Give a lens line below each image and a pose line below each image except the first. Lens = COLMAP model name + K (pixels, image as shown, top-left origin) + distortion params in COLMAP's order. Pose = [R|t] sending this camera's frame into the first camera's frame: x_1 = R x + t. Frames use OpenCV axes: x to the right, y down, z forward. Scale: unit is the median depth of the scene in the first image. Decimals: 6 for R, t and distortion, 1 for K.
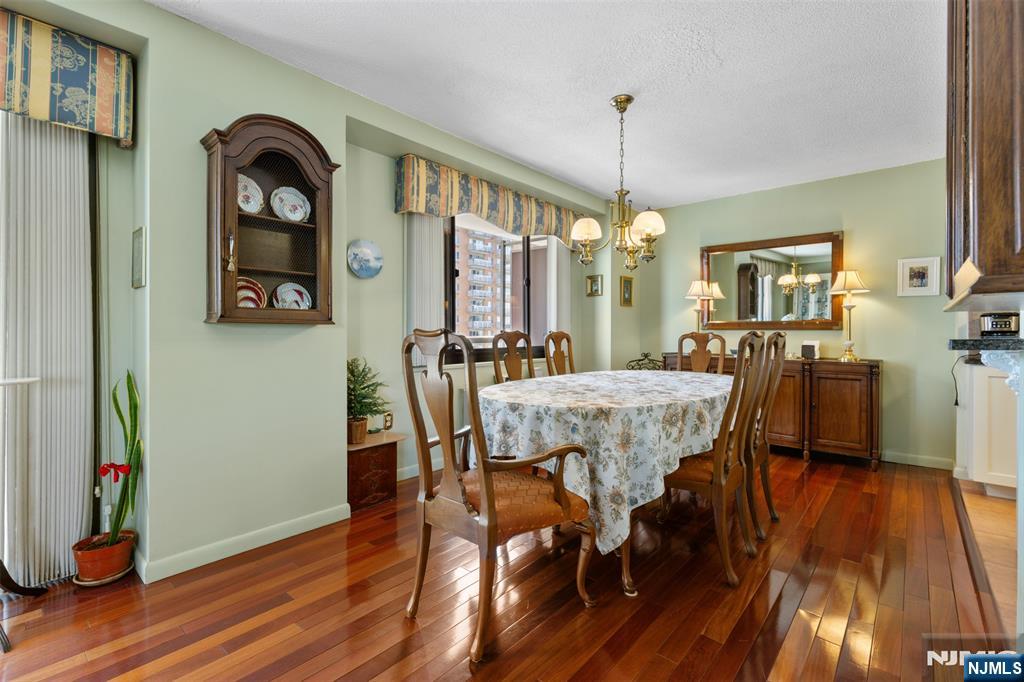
lens RADIAL K [[460.9, 0, 512.0], [0, 460.9, 336.2], [0, 0, 1]] dist [0.004578, -0.000296]
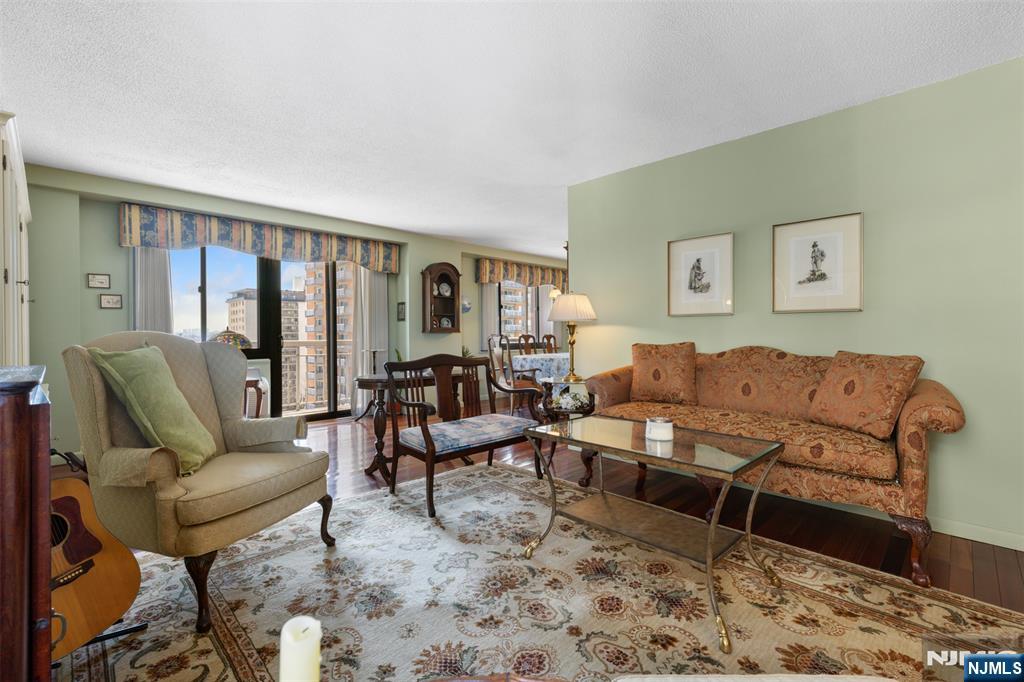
lens RADIAL K [[460.9, 0, 512.0], [0, 460.9, 336.2], [0, 0, 1]] dist [0.004578, -0.000296]
pose [[0.997634, -0.007530, -0.068329, 0.078865], [0.006997, 0.999943, -0.008039, 0.015211], [0.068386, 0.007541, 0.997630, -1.237374]]
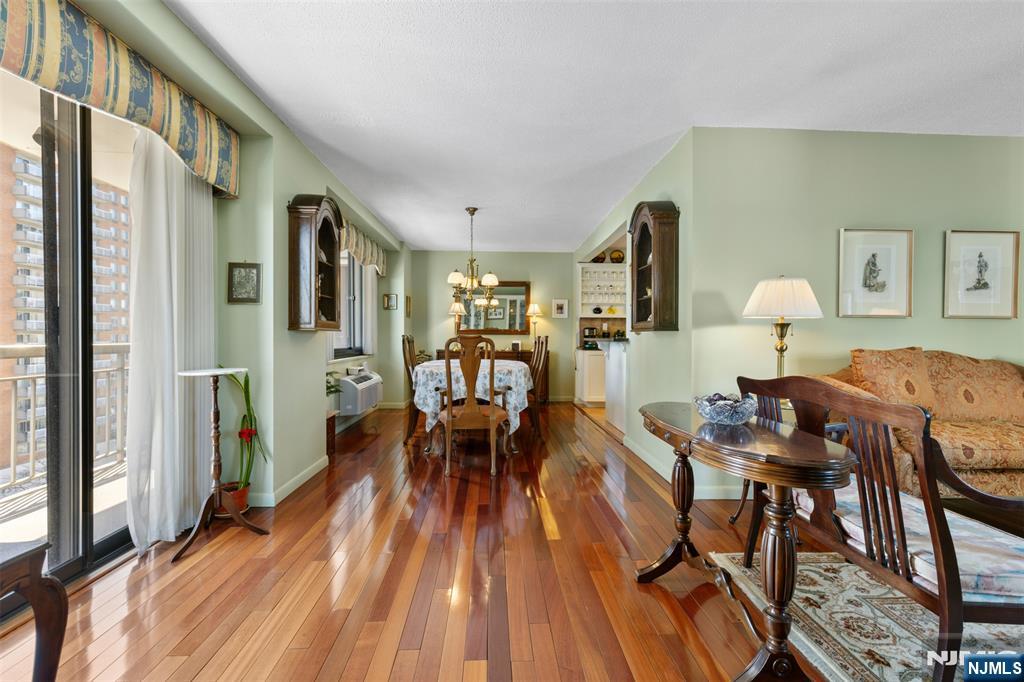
lens RADIAL K [[460.9, 0, 512.0], [0, 460.9, 336.2], [0, 0, 1]] dist [0.004578, -0.000296]
pose [[0.722416, -0.000187, 0.691459, -0.740233], [0.005658, 0.999968, -0.005641, 0.002862], [-0.691436, 0.007987, 0.722394, -0.346161]]
